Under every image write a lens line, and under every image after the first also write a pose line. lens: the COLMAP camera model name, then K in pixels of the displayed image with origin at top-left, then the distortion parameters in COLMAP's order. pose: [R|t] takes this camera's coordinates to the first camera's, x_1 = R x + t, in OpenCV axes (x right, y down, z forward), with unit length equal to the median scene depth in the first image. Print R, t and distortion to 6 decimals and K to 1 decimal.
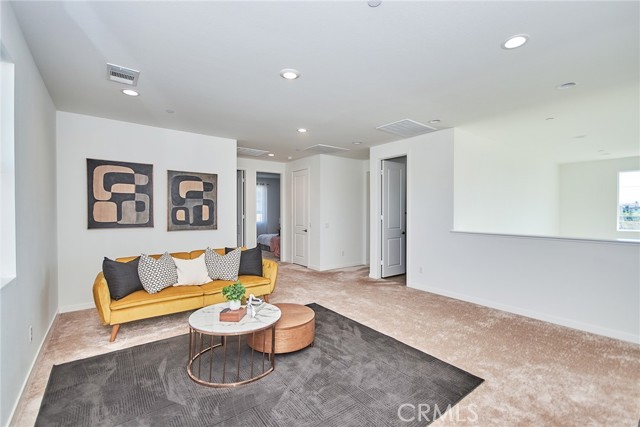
lens RADIAL K [[282.0, 0, 318.0], [0, 282.0, 212.6], [0, 0, 1]] dist [0.015699, -0.007564]
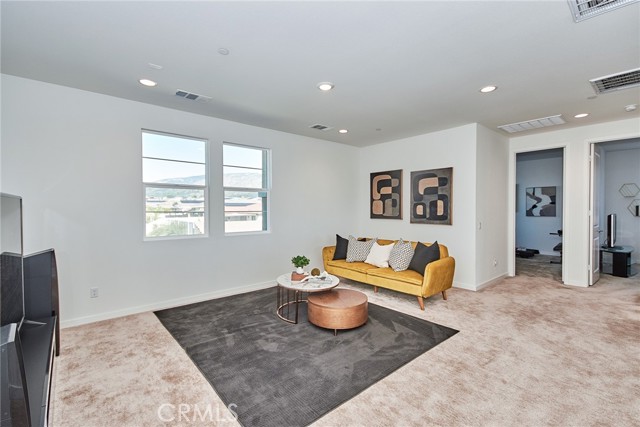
lens RADIAL K [[282.0, 0, 317.1], [0, 282.0, 213.7], [0, 0, 1]] dist [0.015699, -0.007564]
pose [[0.067029, 0.018076, -0.997587, 0.633490], [0.002314, 0.999830, 0.018272, 0.002299], [0.997748, -0.003533, 0.066976, 0.538569]]
